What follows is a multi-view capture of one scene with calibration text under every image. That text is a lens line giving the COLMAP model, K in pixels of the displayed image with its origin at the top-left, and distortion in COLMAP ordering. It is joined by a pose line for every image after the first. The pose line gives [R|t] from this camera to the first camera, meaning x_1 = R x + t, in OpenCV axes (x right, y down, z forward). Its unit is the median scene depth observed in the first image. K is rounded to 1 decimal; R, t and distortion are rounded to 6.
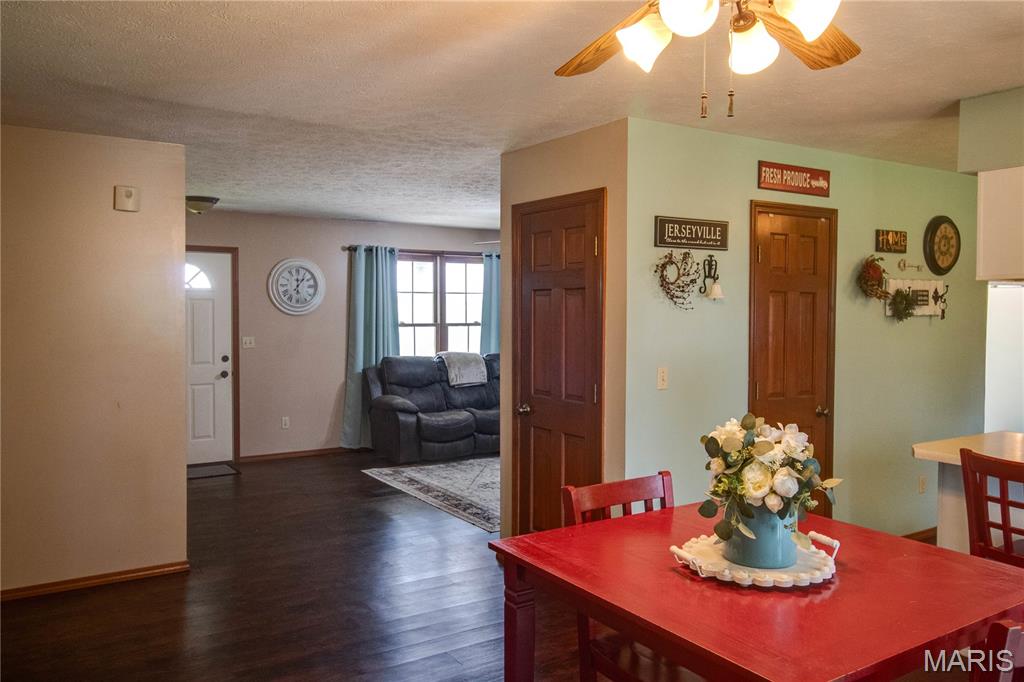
lens RADIAL K [[797.2, 0, 522.9], [0, 797.2, 326.7], [0, 0, 1]] dist [0.008677, -0.000309]
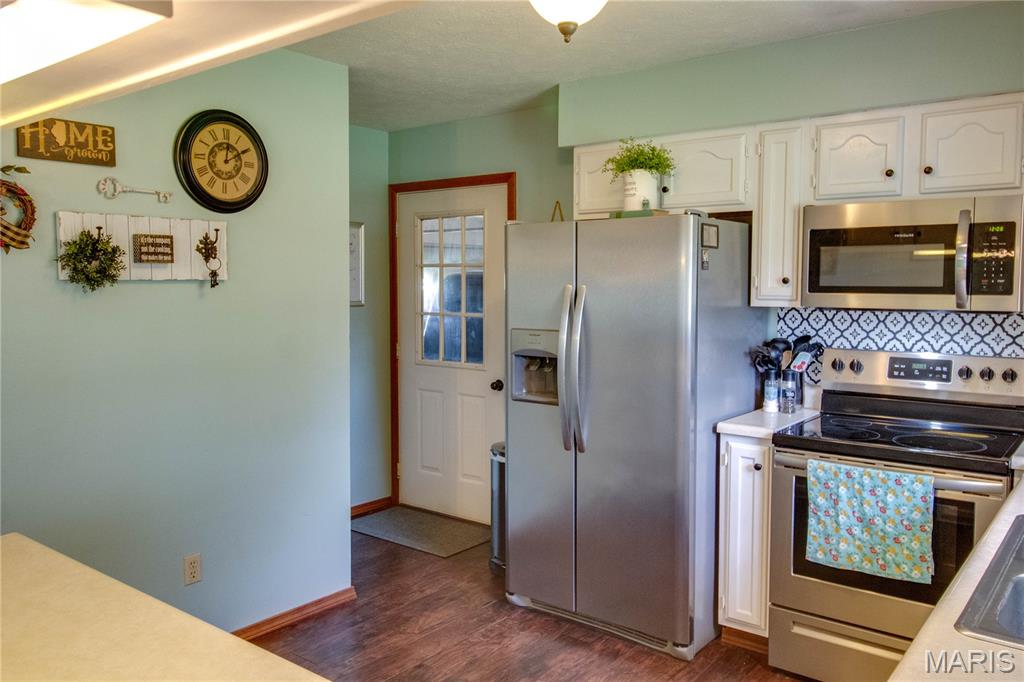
lens RADIAL K [[797.2, 0, 522.9], [0, 797.2, 326.7], [0, 0, 1]] dist [0.008677, -0.000309]
pose [[0.942309, -0.019902, 0.334152, 0.572618], [0.008724, 0.999352, 0.034918, 0.001126], [-0.334630, -0.029988, 0.941872, 0.396729]]
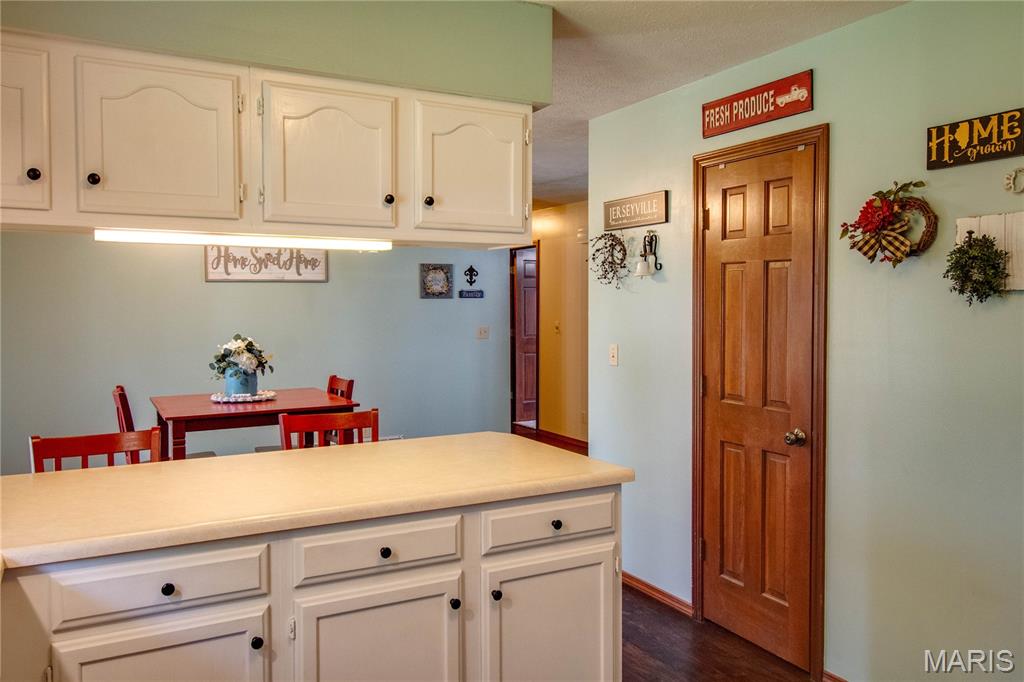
lens RADIAL K [[797.2, 0, 522.9], [0, 797.2, 326.7], [0, 0, 1]] dist [0.008677, -0.000309]
pose [[-0.070334, 0.025763, -0.997191, 0.988020], [-0.020551, 0.999417, 0.027270, 0.000749], [0.997312, 0.022411, -0.069763, 0.766472]]
